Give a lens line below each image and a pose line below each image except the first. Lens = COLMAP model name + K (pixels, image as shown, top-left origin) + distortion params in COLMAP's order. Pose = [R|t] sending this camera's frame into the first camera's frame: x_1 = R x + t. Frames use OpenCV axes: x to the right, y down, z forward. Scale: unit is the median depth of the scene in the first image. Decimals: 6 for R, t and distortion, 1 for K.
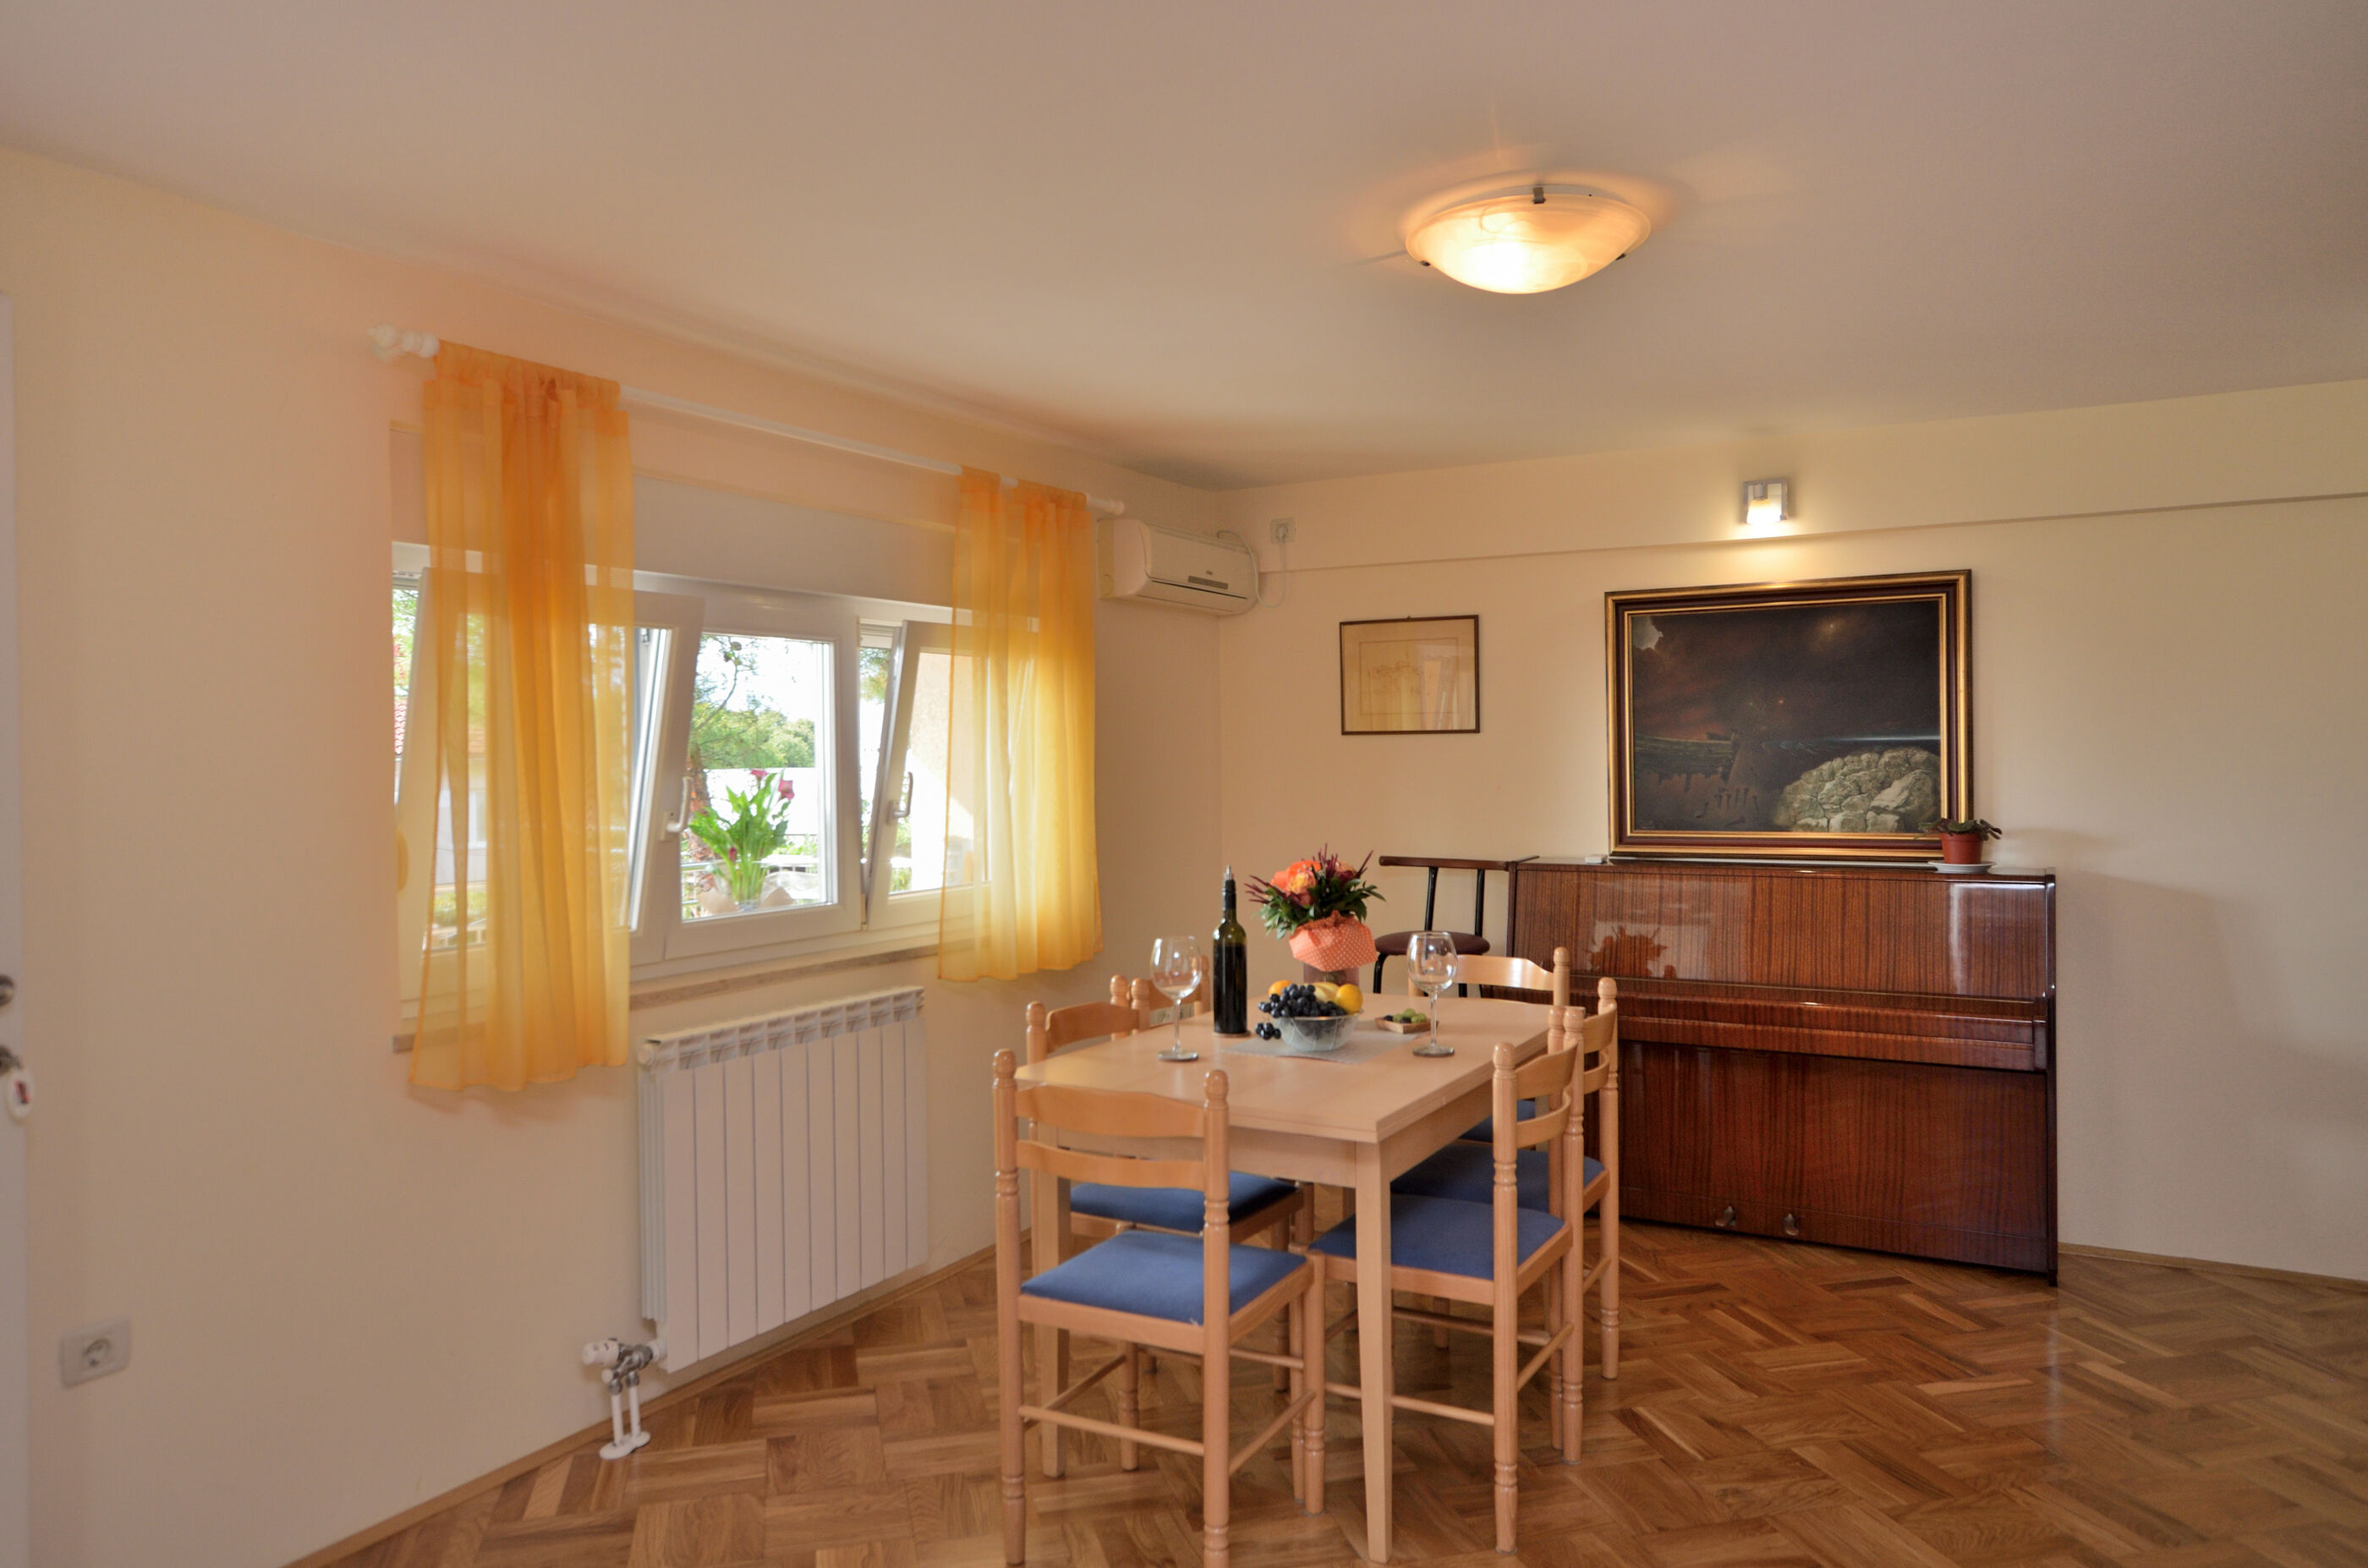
lens RADIAL K [[1580.8, 0, 1192.0], [0, 1580.8, 750.6], [0, 0, 1]] dist [0.002168, 0.005039]
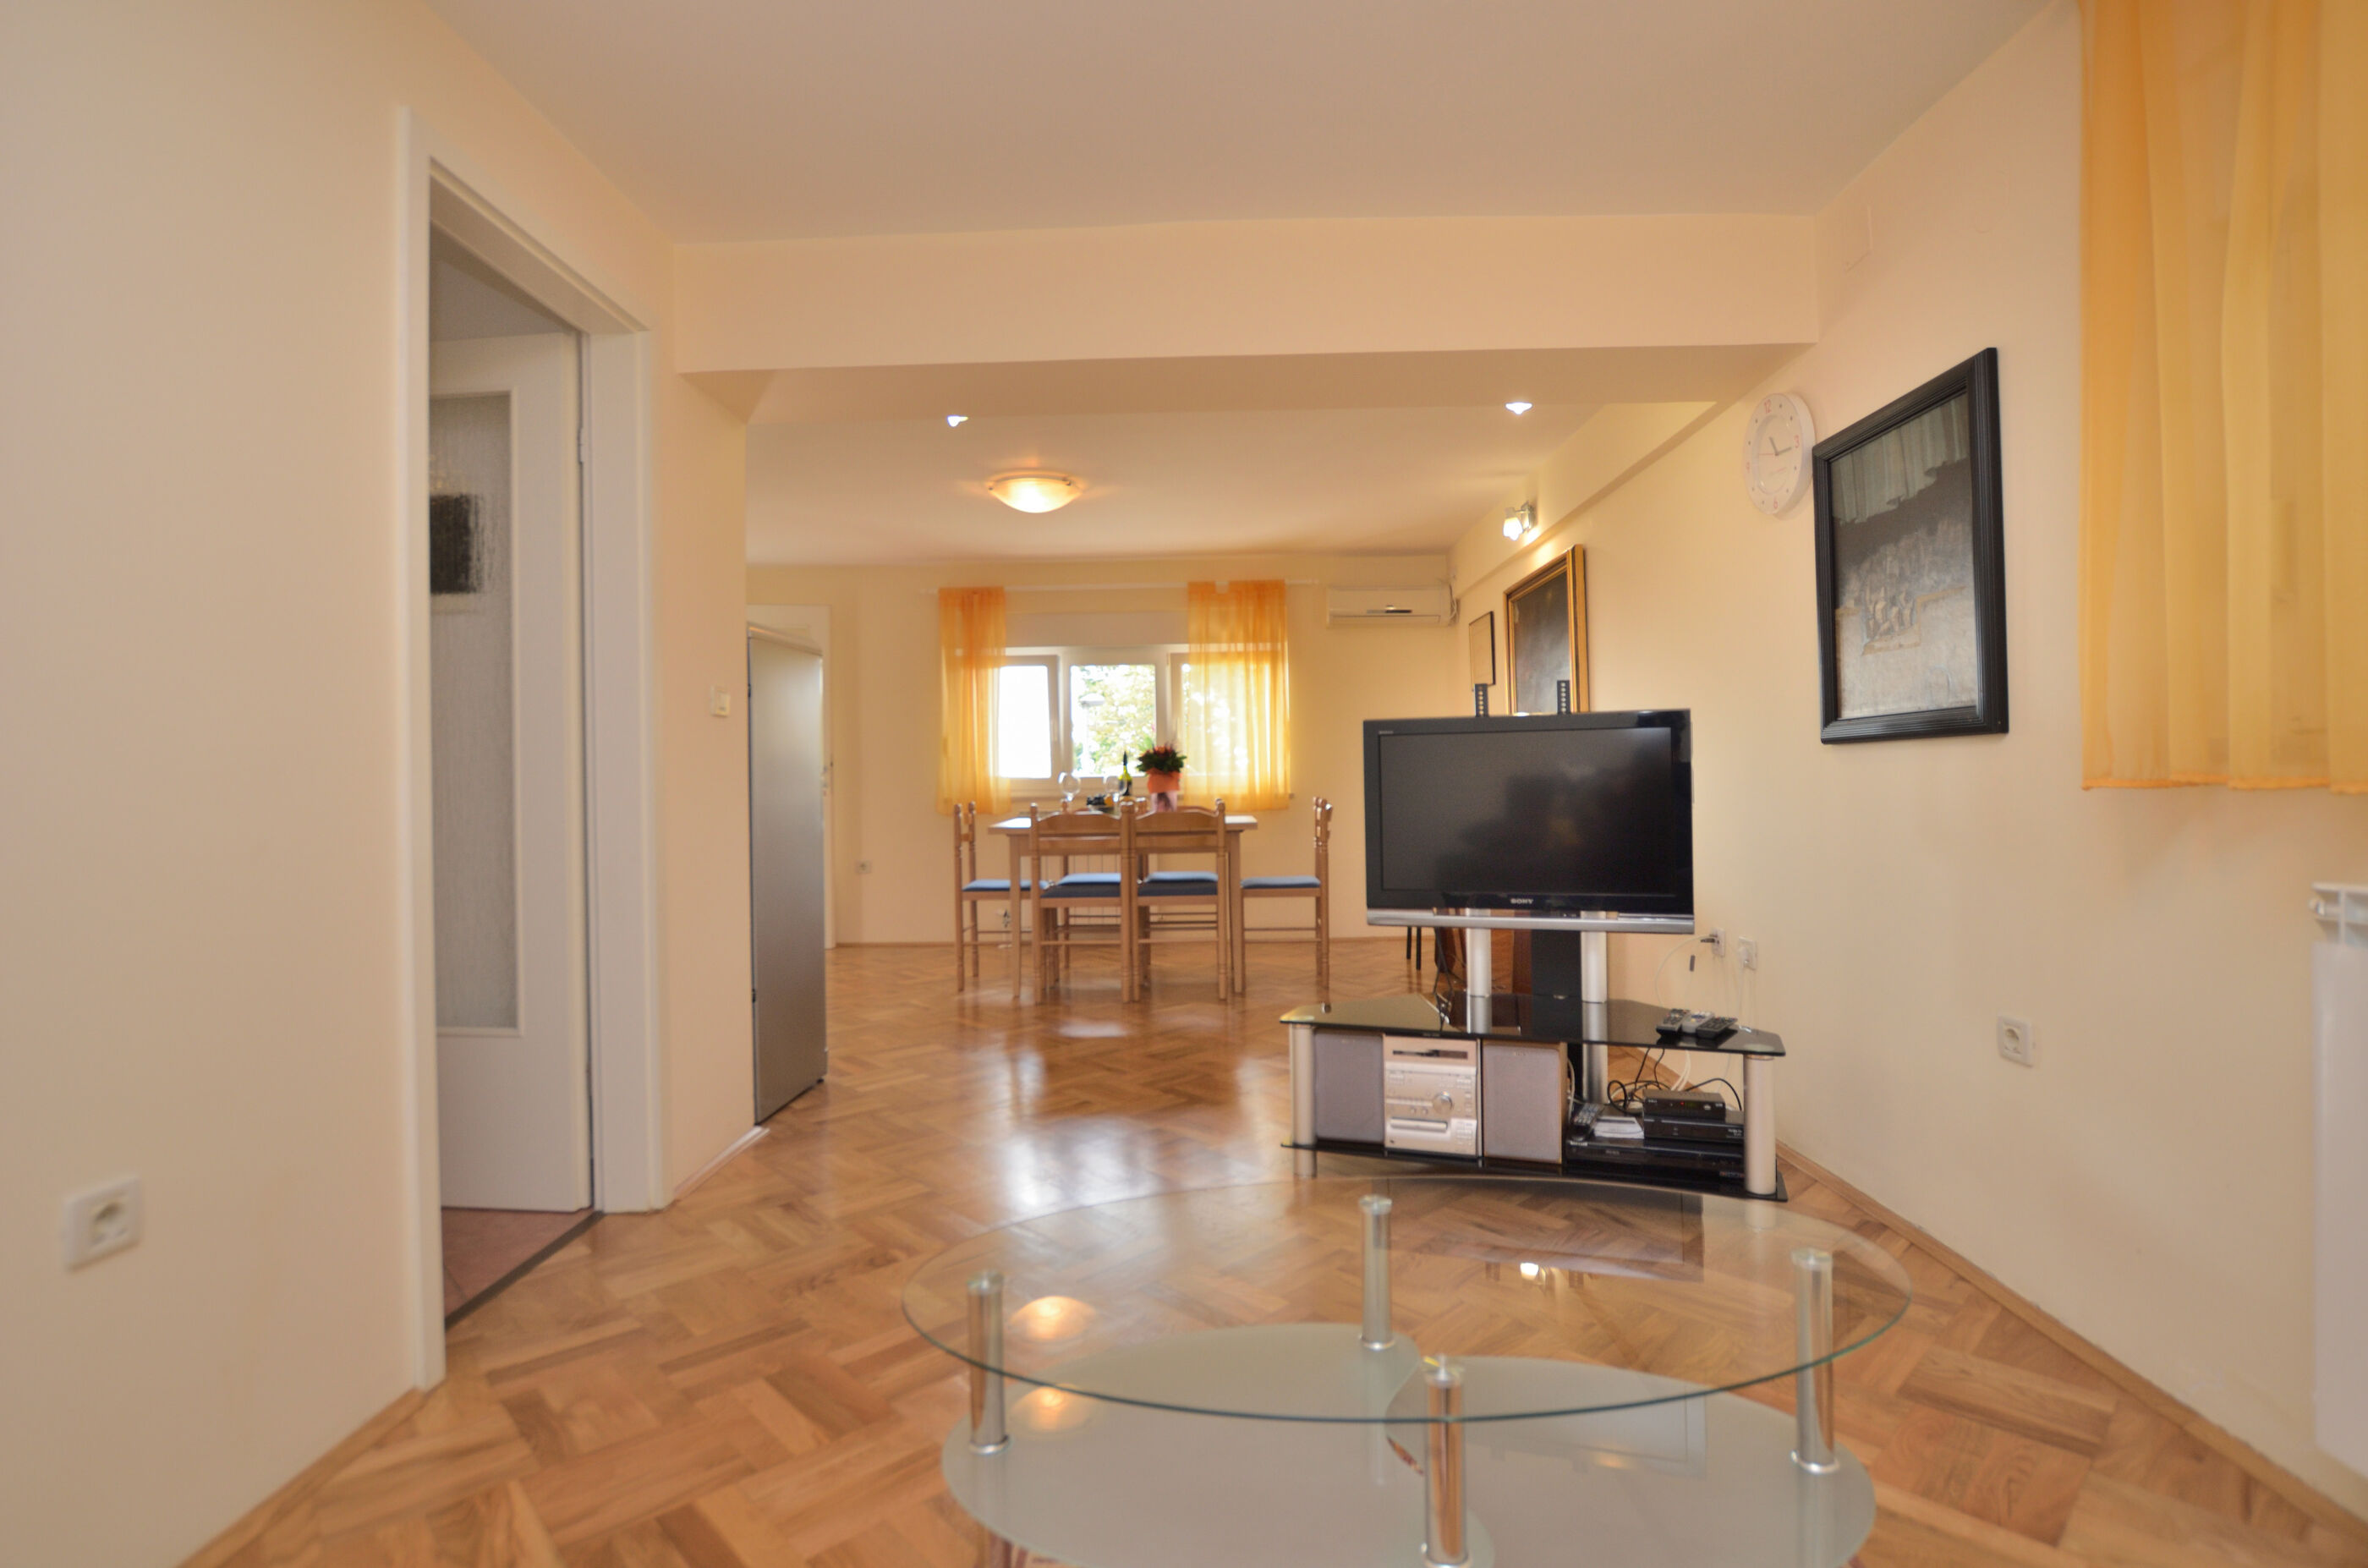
lens RADIAL K [[1105.3, 0, 1184.0], [0, 1105.3, 784.0], [0, 0, 1]] dist [-0.000061, -0.000009]
pose [[0.479035, 0.009379, -0.877746, 1.098701], [0.011468, 0.999791, 0.016942, 0.071467], [0.877721, -0.018182, 0.478827, 0.205647]]
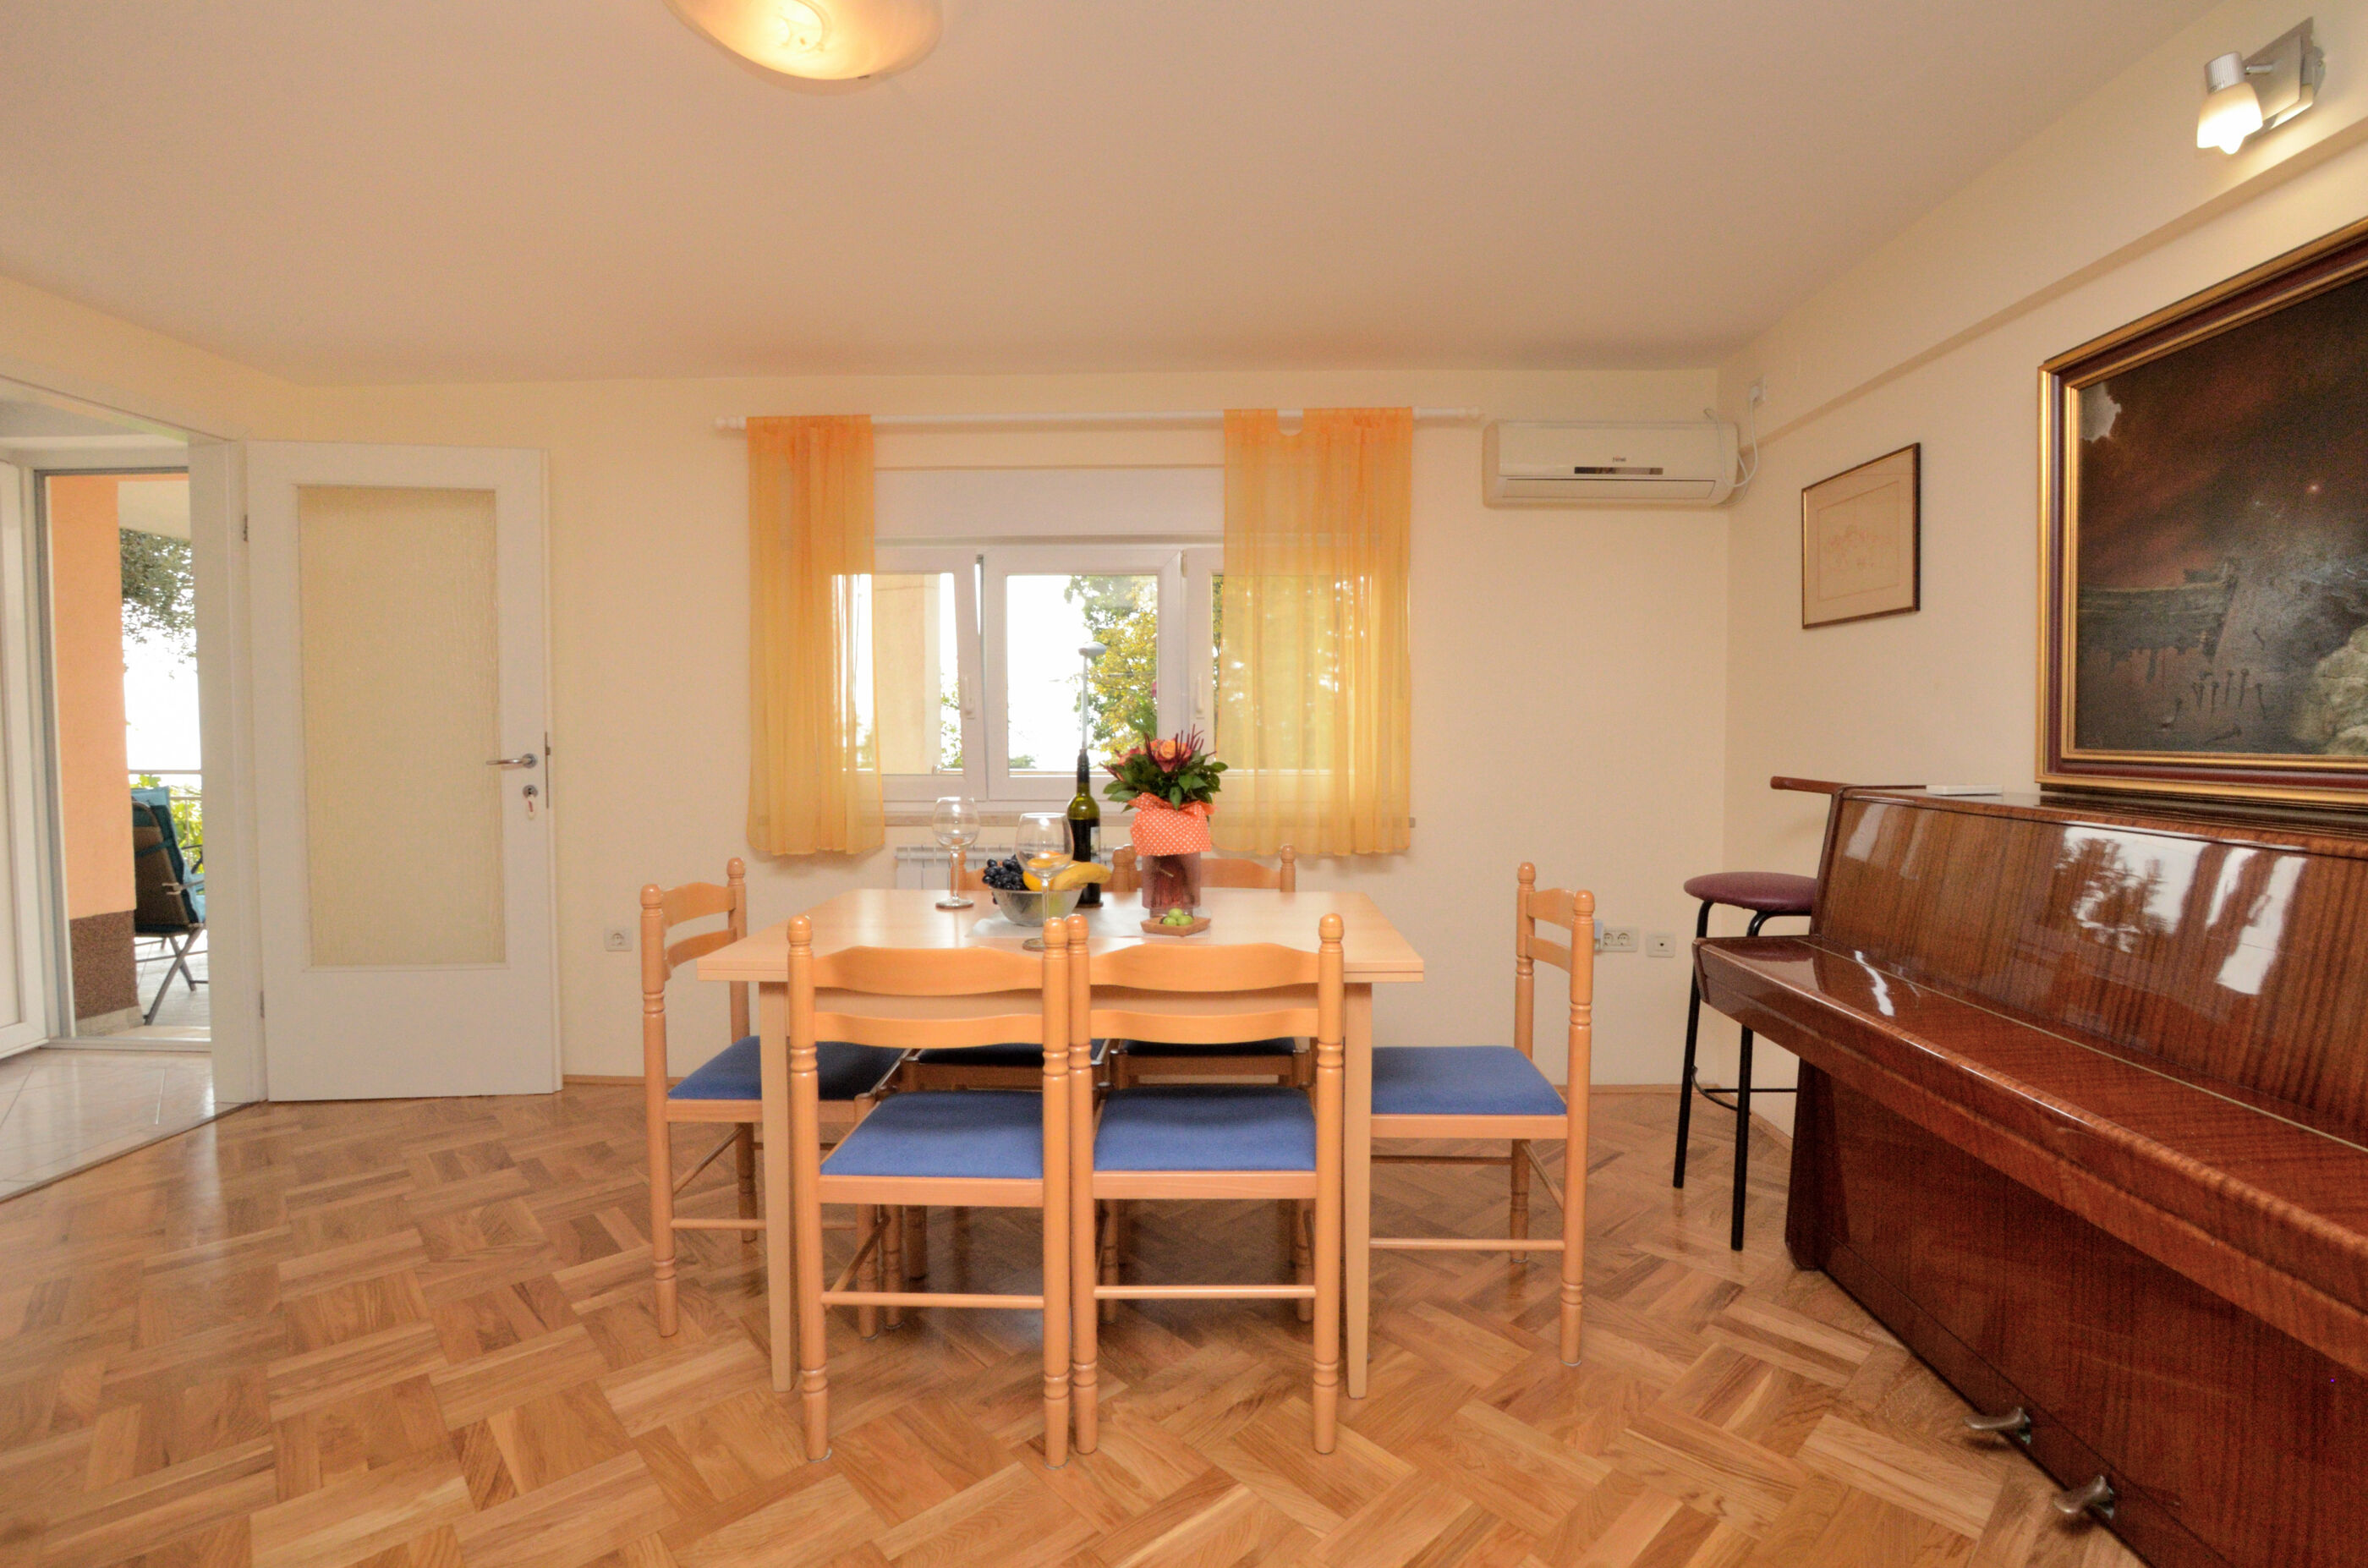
lens RADIAL K [[1045.3, 0, 1196.7], [0, 1045.3, 773.8], [0, 0, 1]] dist [-0.051849, 0.000043]
pose [[0.480487, 0.050377, -0.875554, 0.465840], [-0.003745, 0.998458, 0.055394, 0.041134], [0.876994, -0.023337, 0.479935, 0.537936]]
